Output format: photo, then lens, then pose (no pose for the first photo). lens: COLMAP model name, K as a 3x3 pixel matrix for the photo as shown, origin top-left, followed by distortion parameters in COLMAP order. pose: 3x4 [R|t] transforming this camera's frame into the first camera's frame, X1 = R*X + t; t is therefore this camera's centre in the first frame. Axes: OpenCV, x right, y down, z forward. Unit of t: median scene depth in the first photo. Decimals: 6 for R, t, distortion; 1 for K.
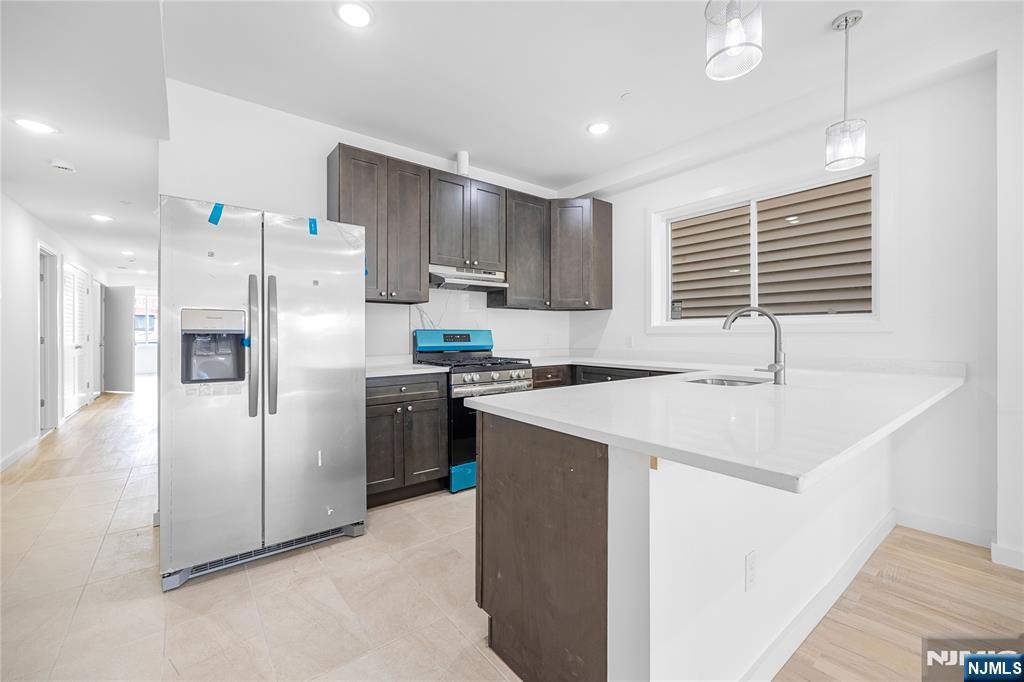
lens RADIAL K [[417.3, 0, 509.2], [0, 417.3, 336.2], [0, 0, 1]] dist [-0.000741, -0.000303]
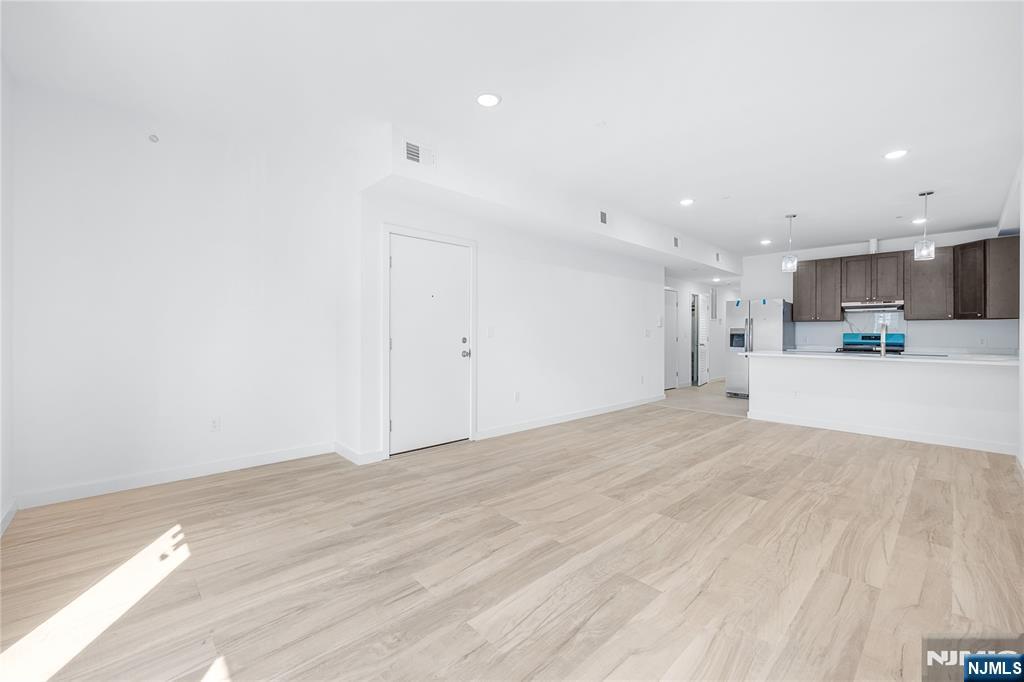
lens RADIAL K [[417.3, 0, 509.2], [0, 417.3, 336.2], [0, 0, 1]] dist [-0.000741, -0.000303]
pose [[0.084578, 0.005293, -0.996403, 1.737011], [-0.014655, 0.999884, 0.004068, 0.014762], [0.996309, 0.014258, 0.084646, -0.840420]]
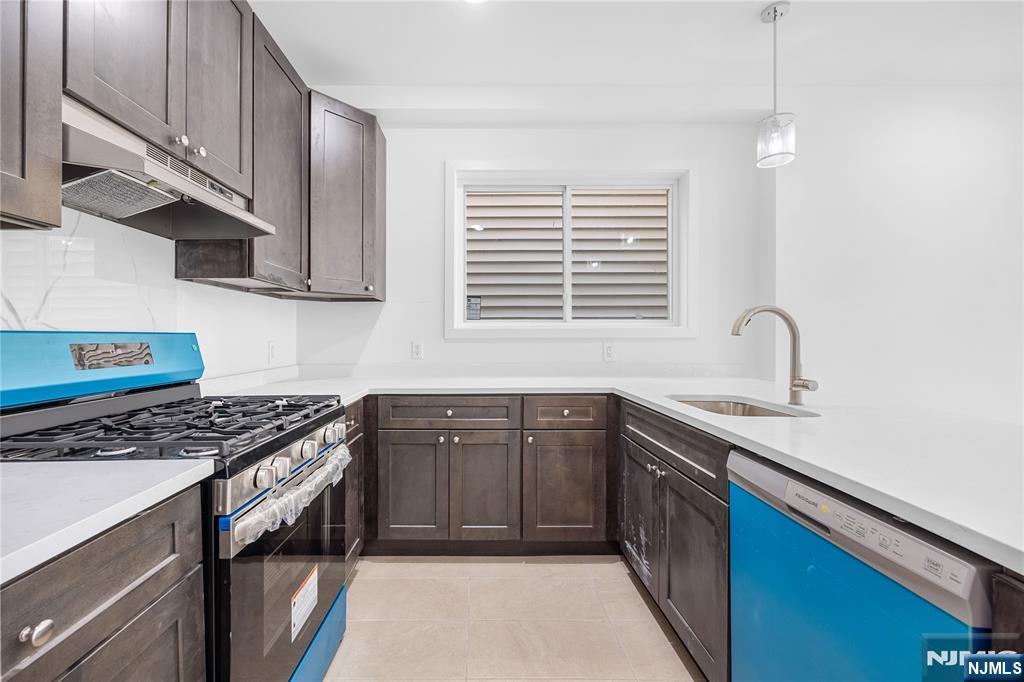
lens RADIAL K [[439.4, 0, 512.0], [0, 439.4, 341.0], [0, 0, 1]] dist [-0.001334, -0.000274]
pose [[0.618309, -0.006670, 0.785907, -0.224768], [0.003121, 0.999977, 0.006031, -0.009104], [-0.785929, -0.001277, 0.618315, 0.560168]]
